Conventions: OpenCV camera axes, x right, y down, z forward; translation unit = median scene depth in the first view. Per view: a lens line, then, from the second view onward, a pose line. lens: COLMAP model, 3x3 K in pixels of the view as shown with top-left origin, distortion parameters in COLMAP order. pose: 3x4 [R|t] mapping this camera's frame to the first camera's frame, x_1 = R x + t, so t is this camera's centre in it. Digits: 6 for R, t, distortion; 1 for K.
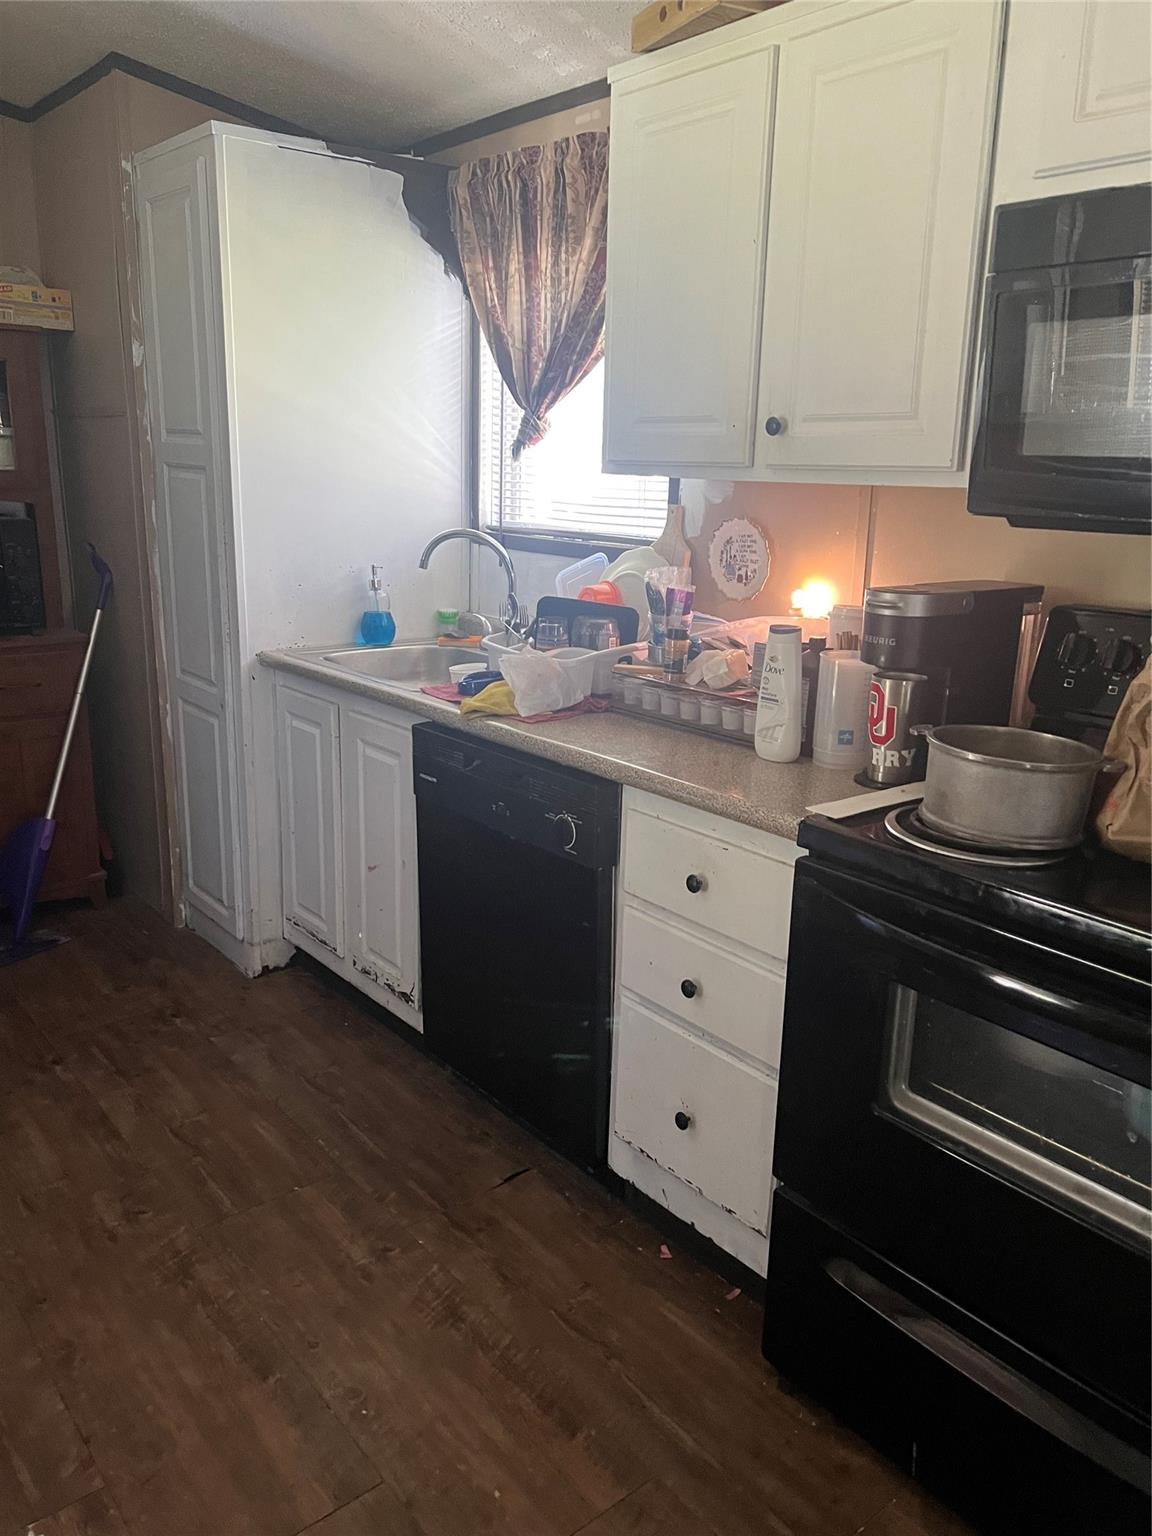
lens RADIAL K [[1150.3, 0, 576.0], [0, 1150.3, 768.0], [0, 0, 1]] dist [0.073589, -0.079332]
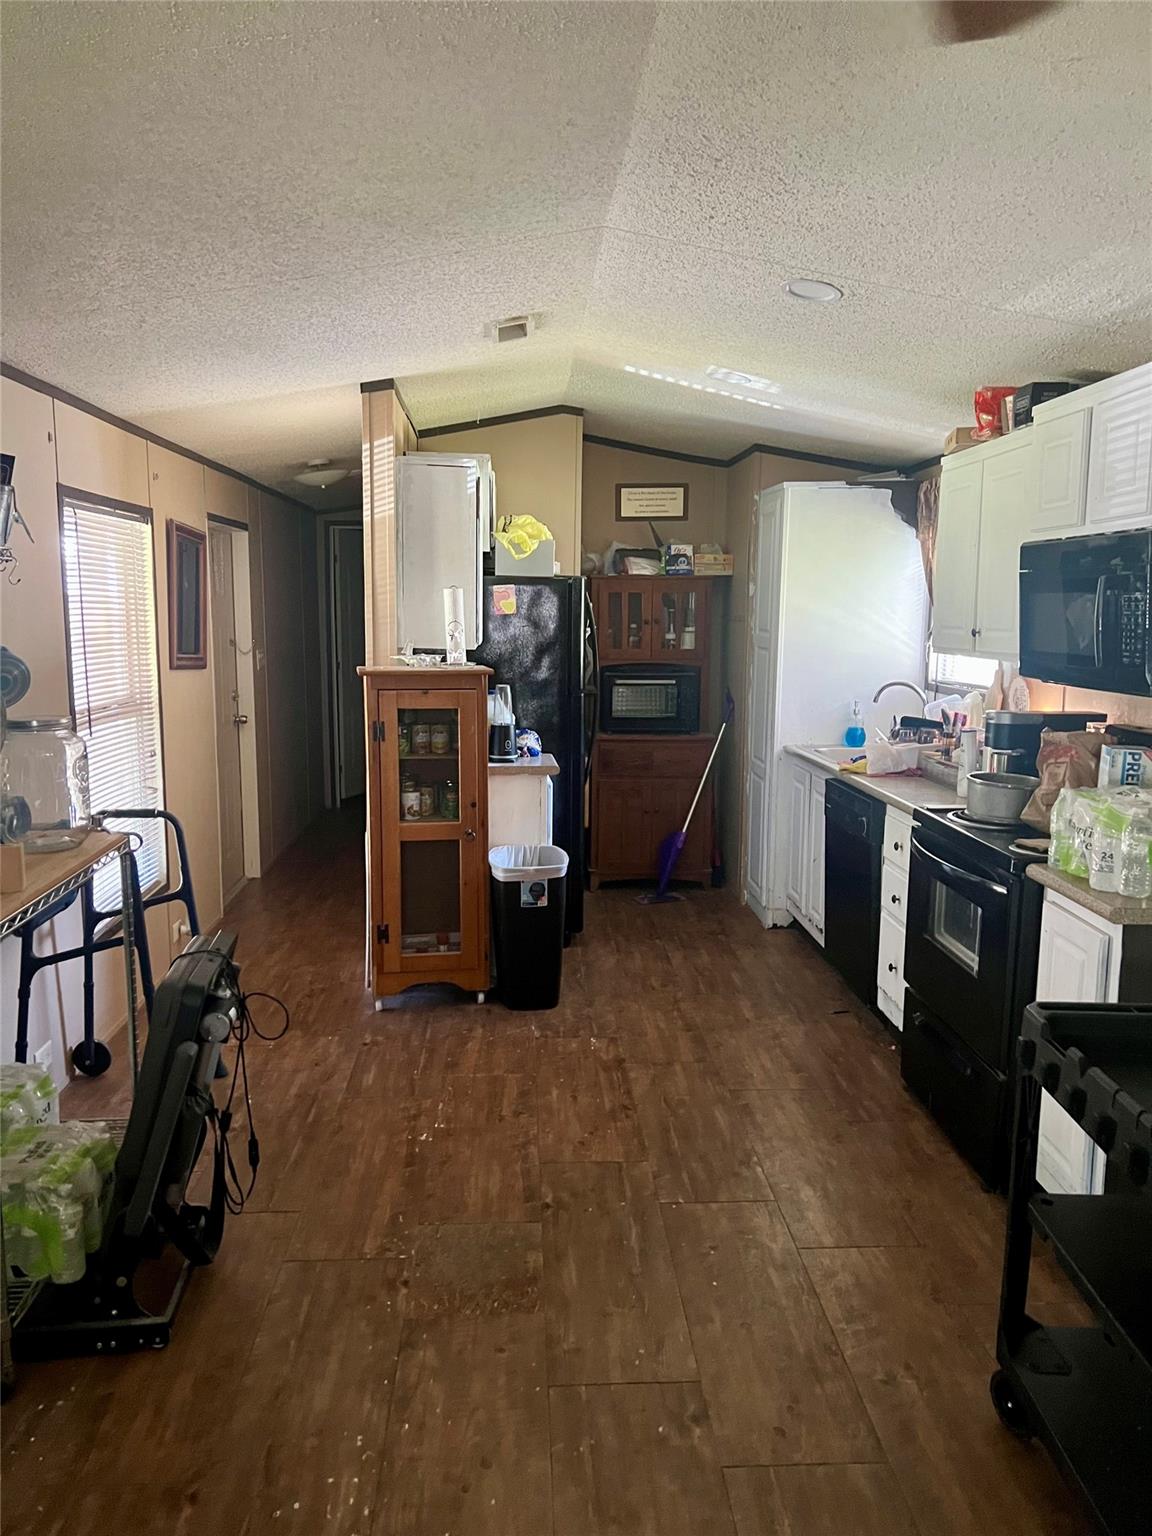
lens RADIAL K [[1150.3, 0, 576.0], [0, 1150.3, 768.0], [0, 0, 1]] dist [0.073589, -0.079332]
pose [[0.805134, 0.062440, -0.589797, 0.559716], [-0.139707, 0.986426, -0.086284, 0.144825], [0.576404, 0.151869, 0.802929, -0.679322]]
